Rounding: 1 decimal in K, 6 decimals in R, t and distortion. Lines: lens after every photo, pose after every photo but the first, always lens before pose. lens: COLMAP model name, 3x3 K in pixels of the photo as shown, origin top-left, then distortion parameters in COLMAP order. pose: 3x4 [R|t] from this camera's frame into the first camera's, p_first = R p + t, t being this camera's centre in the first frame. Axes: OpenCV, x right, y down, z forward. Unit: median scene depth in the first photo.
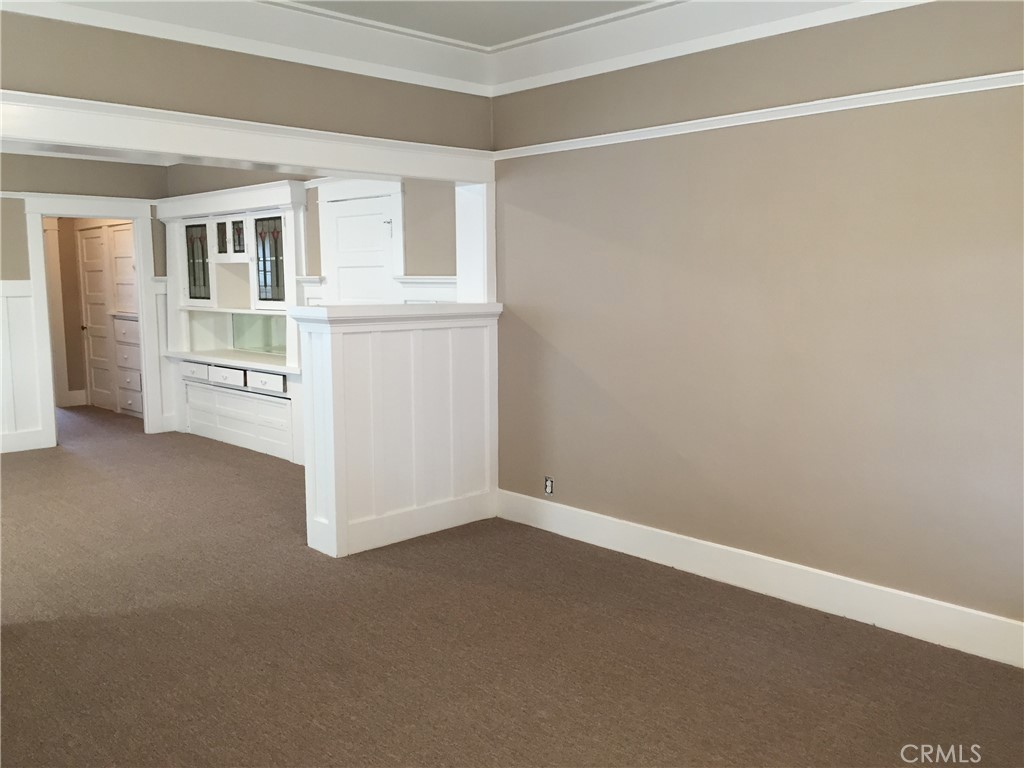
lens RADIAL K [[883.8, 0, 512.3], [0, 883.8, 381.9], [0, 0, 1]] dist [0.010401, 0.005072]
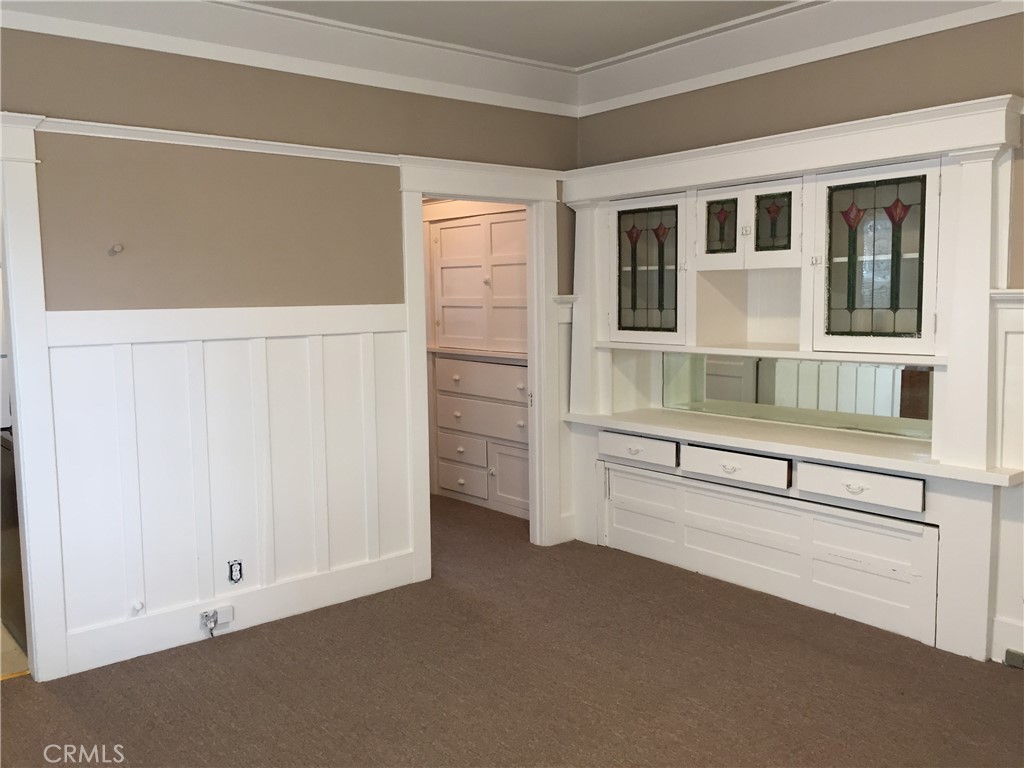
lens RADIAL K [[883.8, 0, 511.8], [0, 883.8, 385.1], [0, 0, 1]] dist [0.010401, 0.005072]
pose [[0.995173, 0.002205, -0.098113, -0.376711], [-0.004047, 0.999819, -0.018572, -0.044023], [0.098055, 0.018880, 0.995002, 0.381085]]
